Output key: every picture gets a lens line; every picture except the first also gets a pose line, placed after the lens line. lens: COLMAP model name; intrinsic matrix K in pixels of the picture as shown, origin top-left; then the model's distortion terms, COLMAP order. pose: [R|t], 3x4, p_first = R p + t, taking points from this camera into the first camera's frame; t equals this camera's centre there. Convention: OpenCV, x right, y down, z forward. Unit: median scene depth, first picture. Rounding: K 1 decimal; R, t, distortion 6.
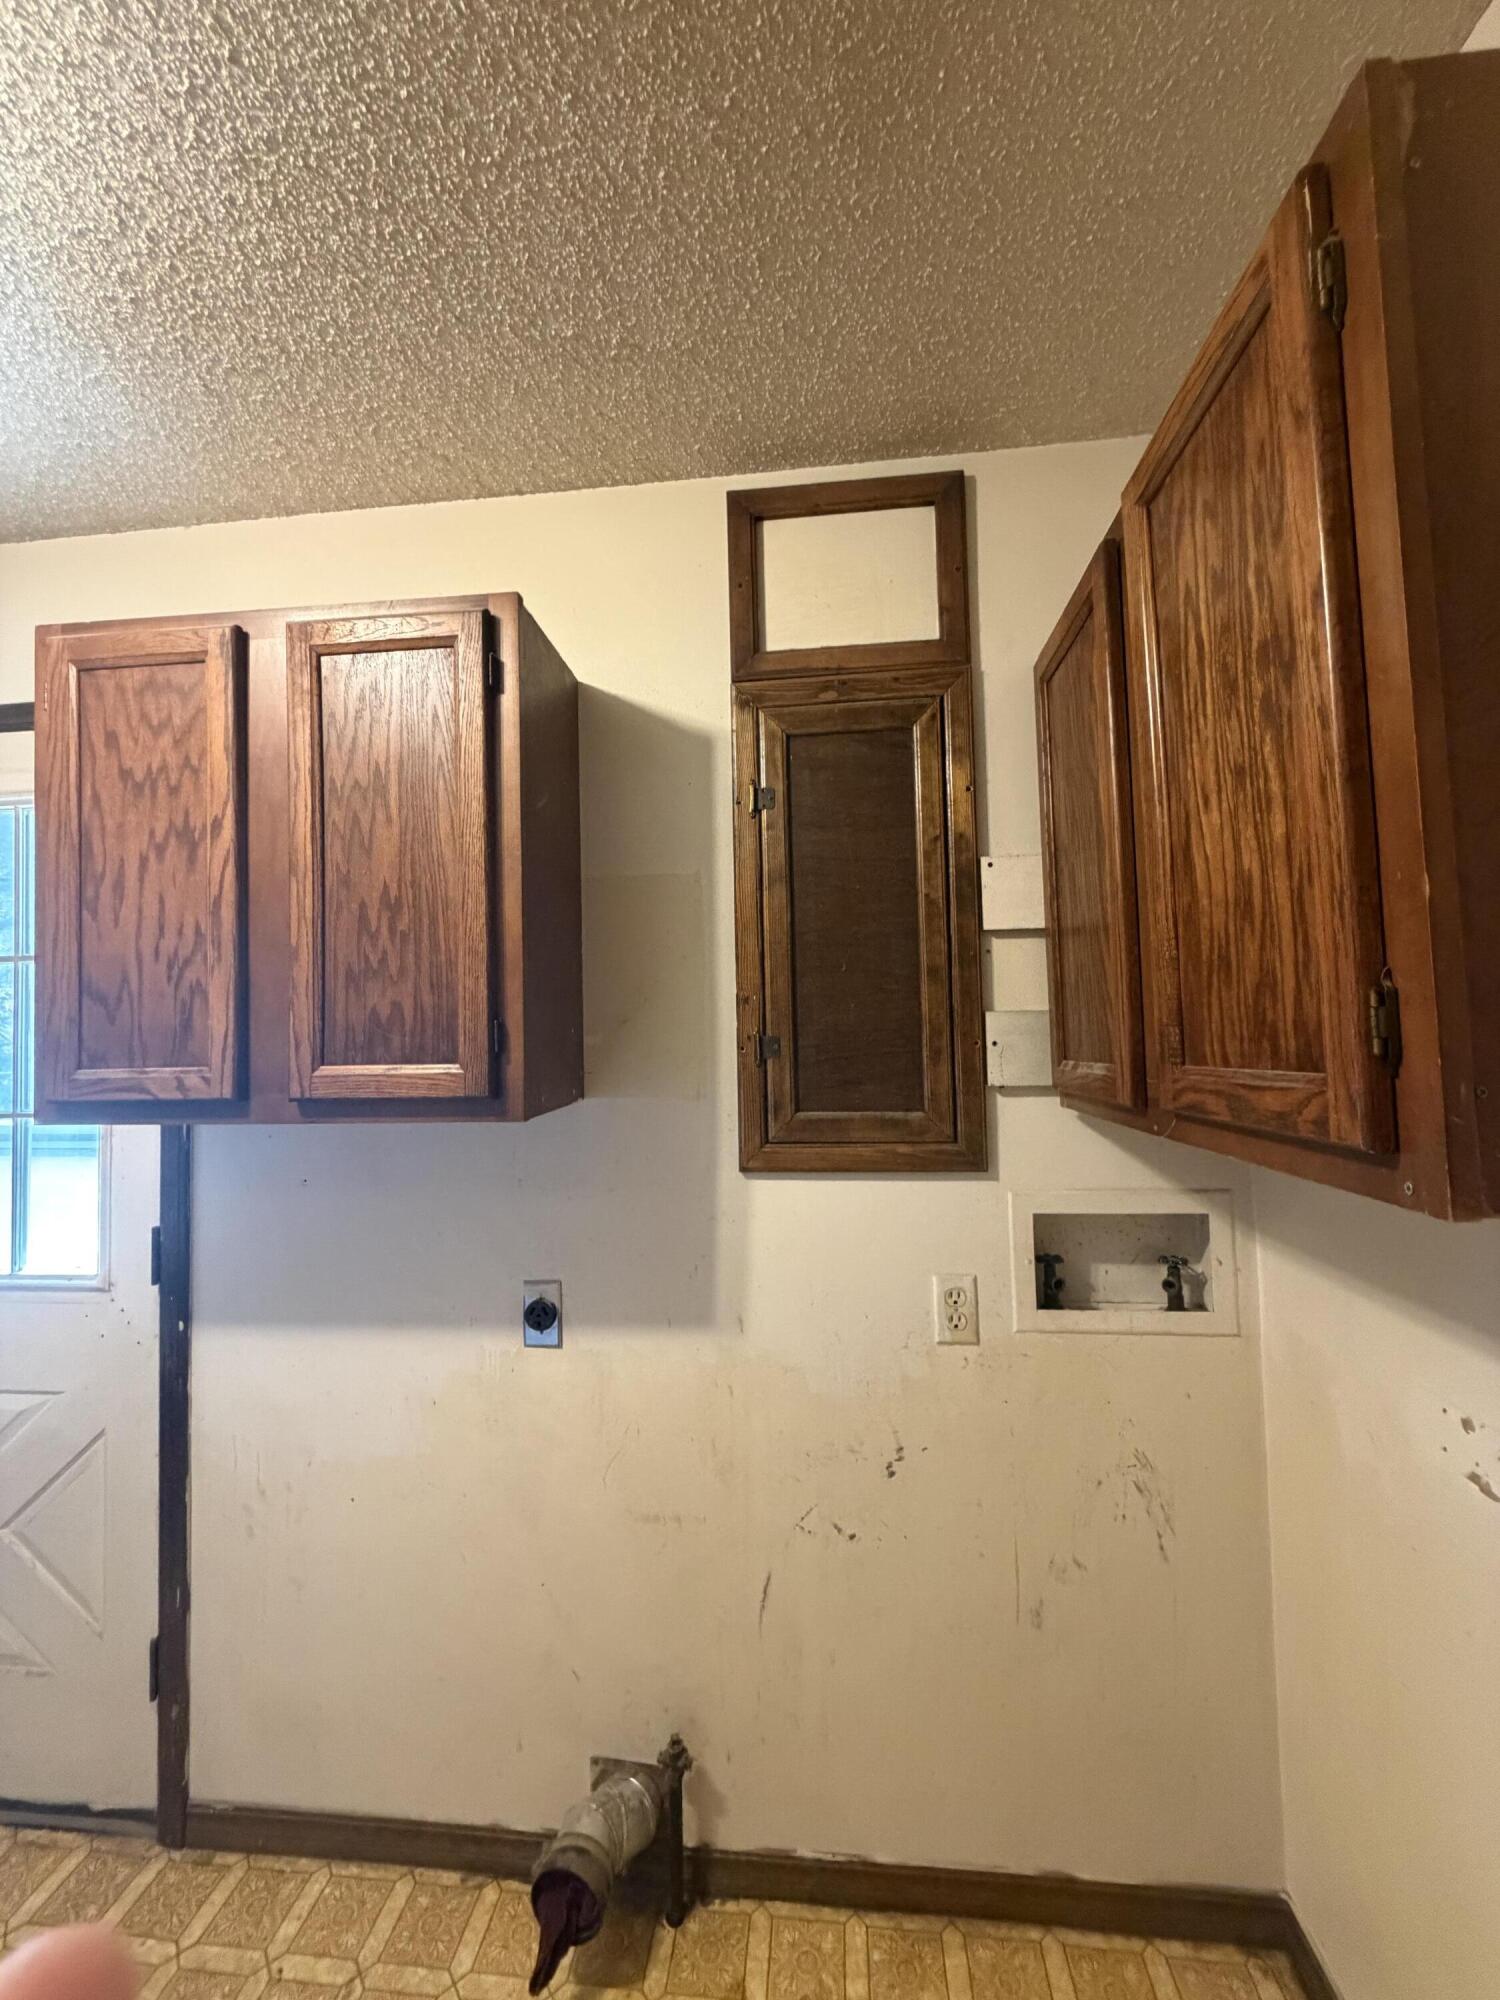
lens RADIAL K [[797.7, 0, 749.9], [0, 797.7, 997.7], [0, 0, 1]] dist [0.002049, -0.000324]
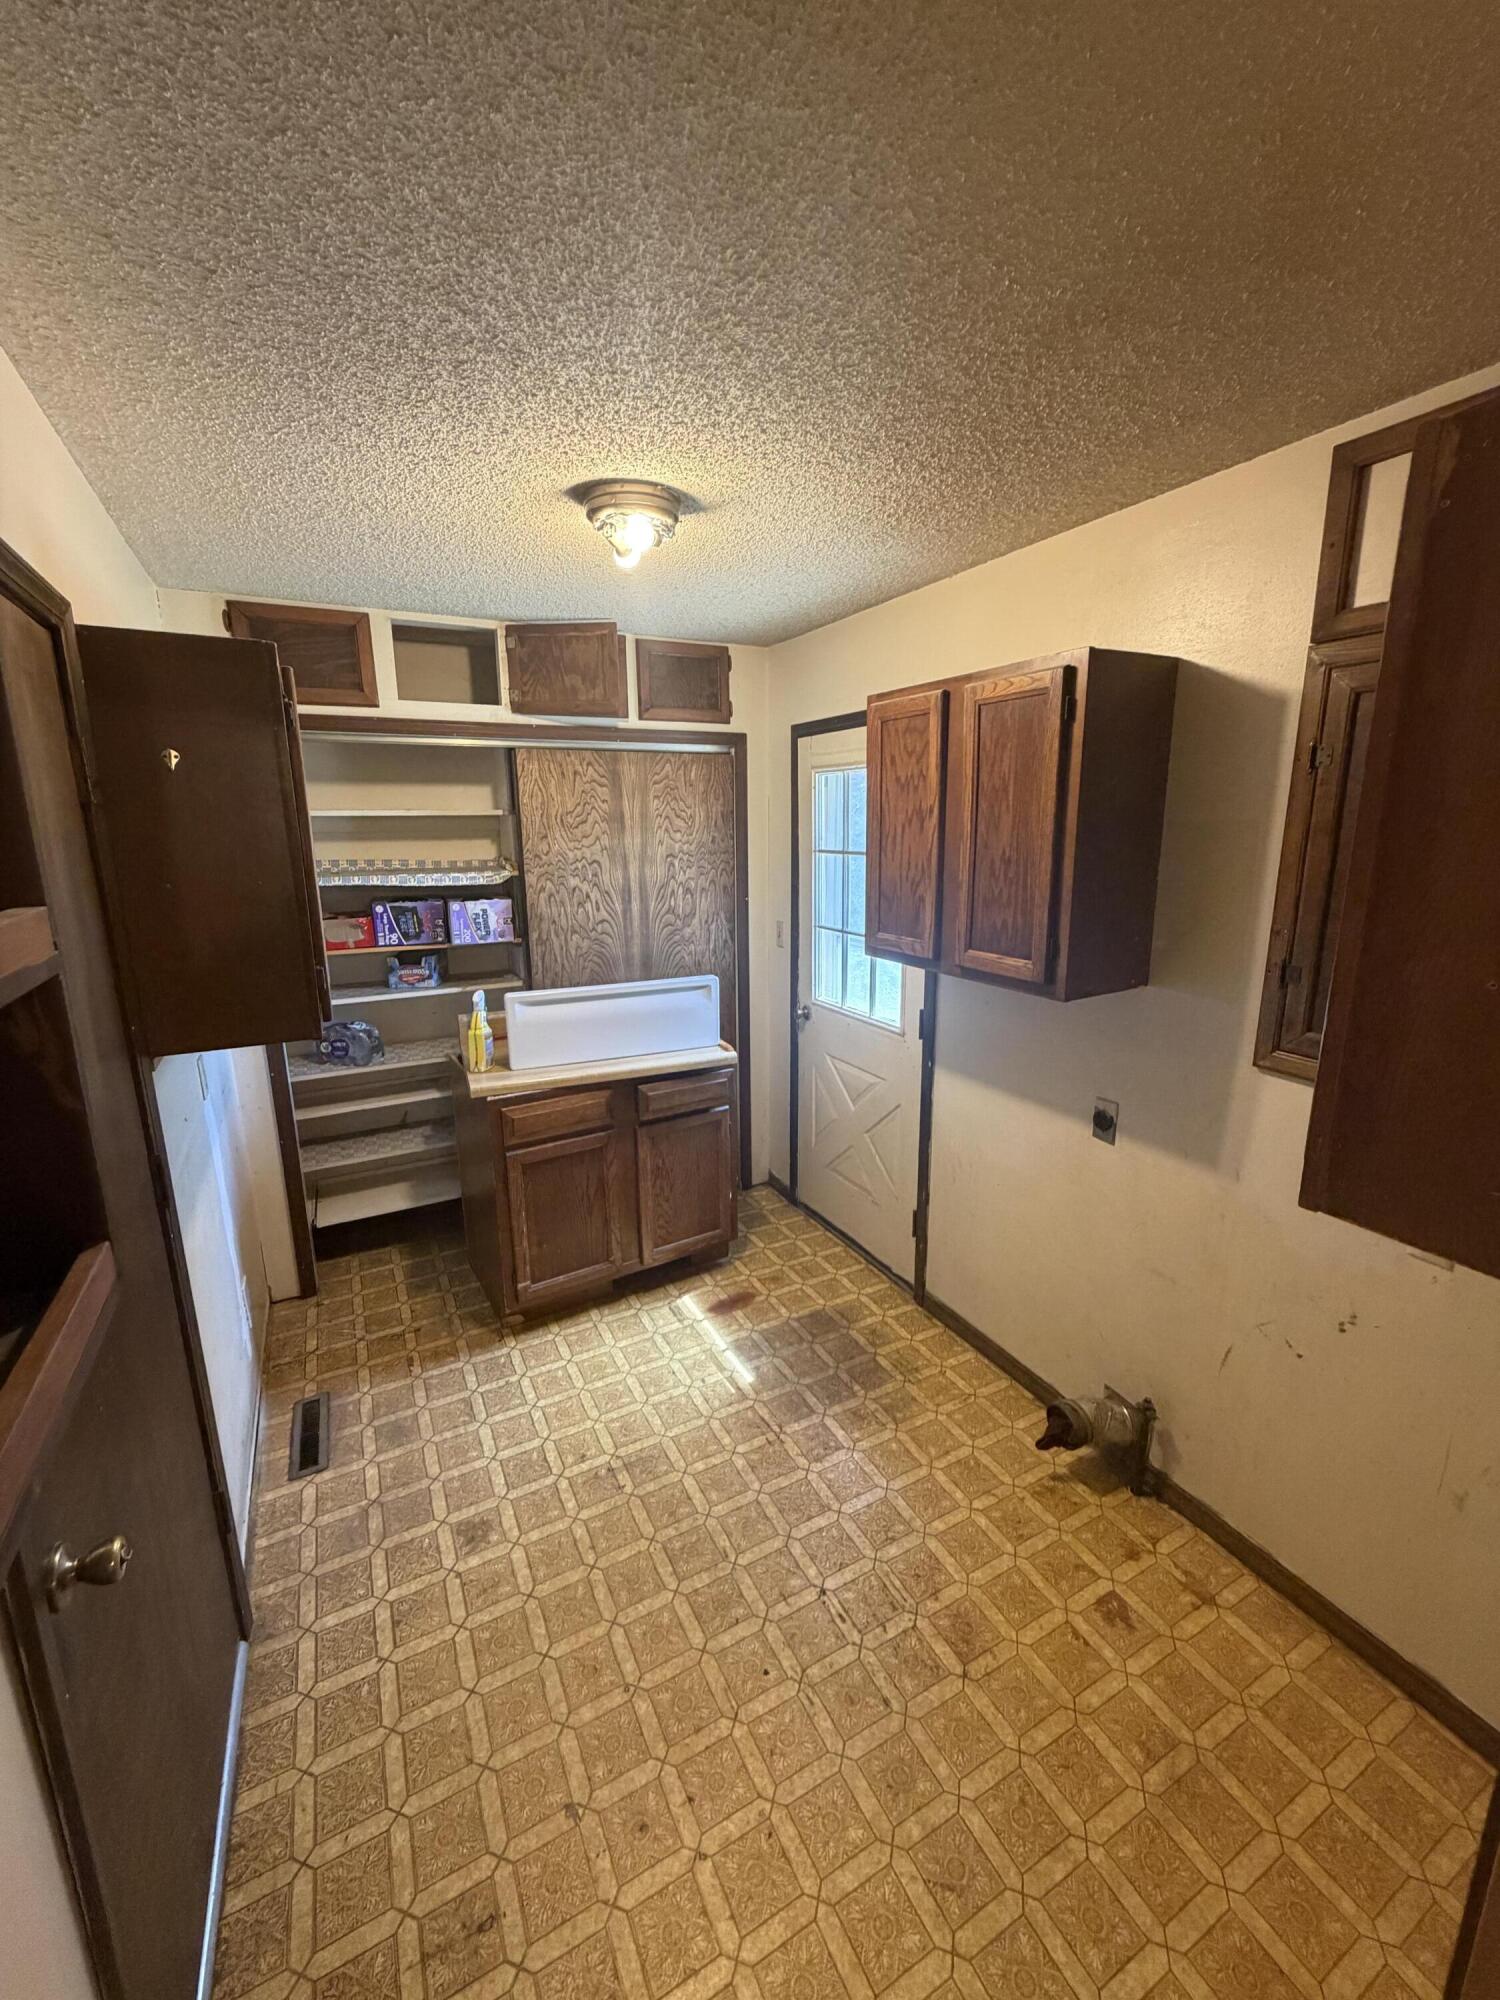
lens RADIAL K [[797.7, 0, 747.9], [0, 797.7, 997.1], [0, 0, 1]] dist [0.002049, -0.000324]
pose [[0.556188, 0.194637, -0.807943, 0.563140], [0.033081, 0.966232, 0.255543, -0.245776], [0.830398, -0.168858, 0.530967, -0.330060]]
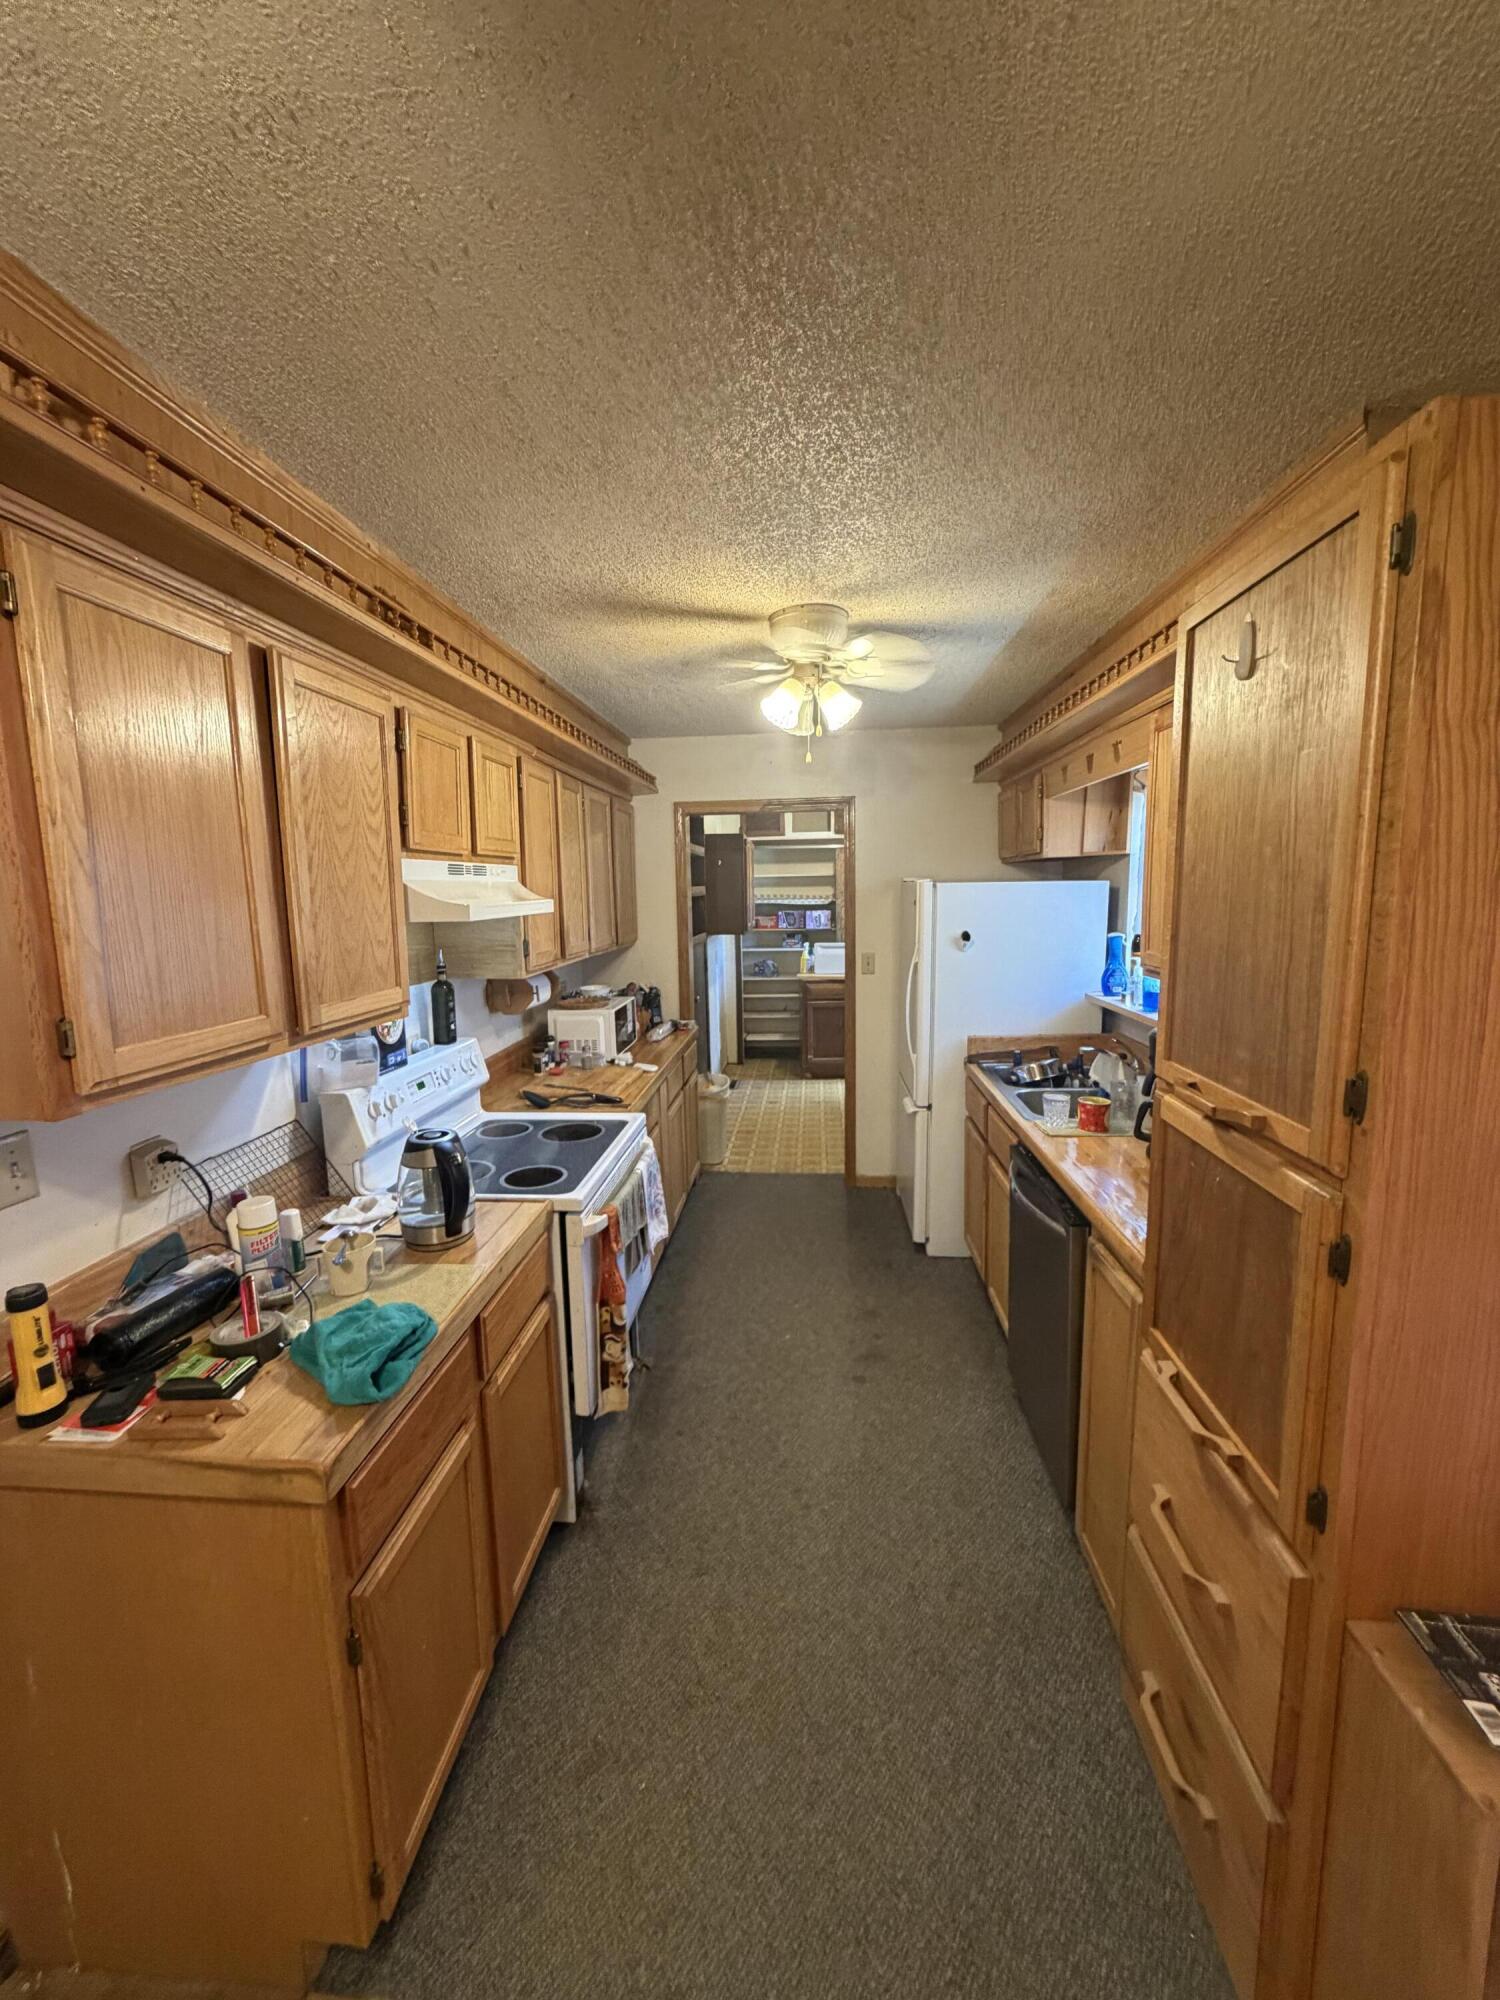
lens RADIAL K [[797.7, 0, 748.8], [0, 797.7, 997.2], [0, 0, 1]] dist [0.002049, -0.000324]
pose [[0.020869, 0.150190, -0.988437, 2.457896], [0.059863, 0.986691, 0.151188, -0.232373], [0.997988, -0.062326, 0.011601, -0.299647]]
